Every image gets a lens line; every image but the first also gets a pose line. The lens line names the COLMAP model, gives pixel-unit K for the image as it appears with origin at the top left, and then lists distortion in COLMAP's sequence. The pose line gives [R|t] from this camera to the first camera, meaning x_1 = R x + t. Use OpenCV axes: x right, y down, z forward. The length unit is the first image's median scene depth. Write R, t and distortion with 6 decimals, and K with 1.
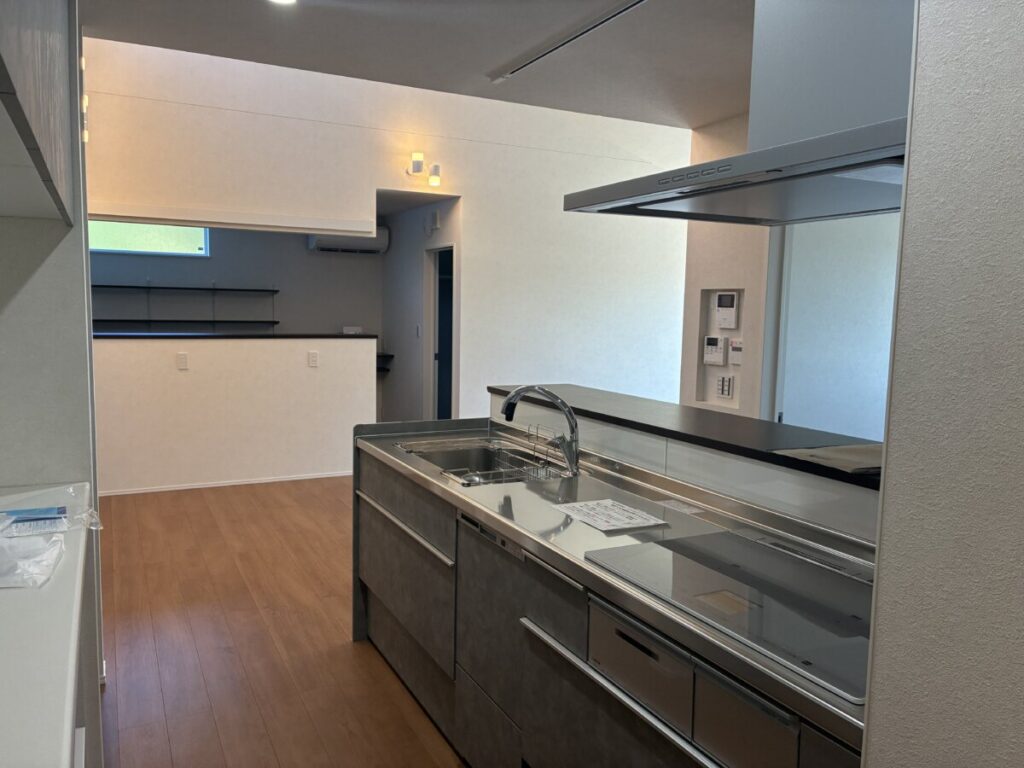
lens RADIAL K [[776.7, 0, 511.8], [0, 776.7, 381.5], [0, 0, 1]] dist [0.034859, -0.040224]
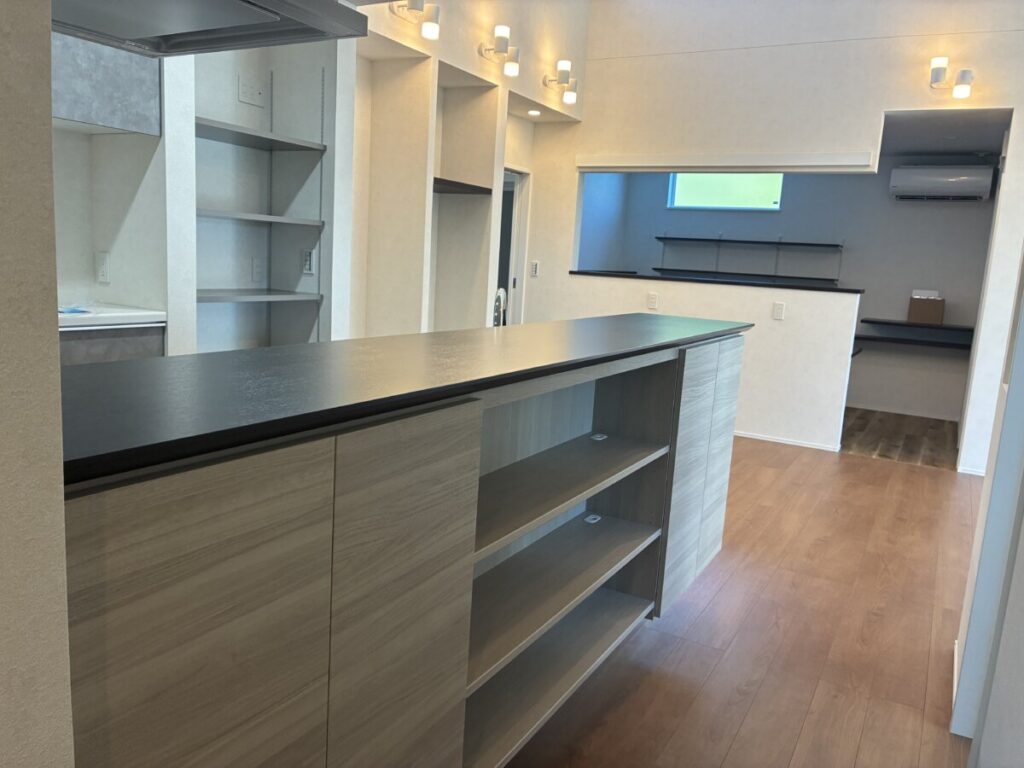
lens RADIAL K [[776.7, 0, 513.0], [0, 776.7, 386.7], [0, 0, 1]] dist [0.034859, -0.040224]
pose [[0.549708, 0.150509, -0.821686, 0.328562], [-0.128631, 0.987154, 0.094764, 0.012014], [0.825394, 0.053602, 0.562007, 0.218810]]
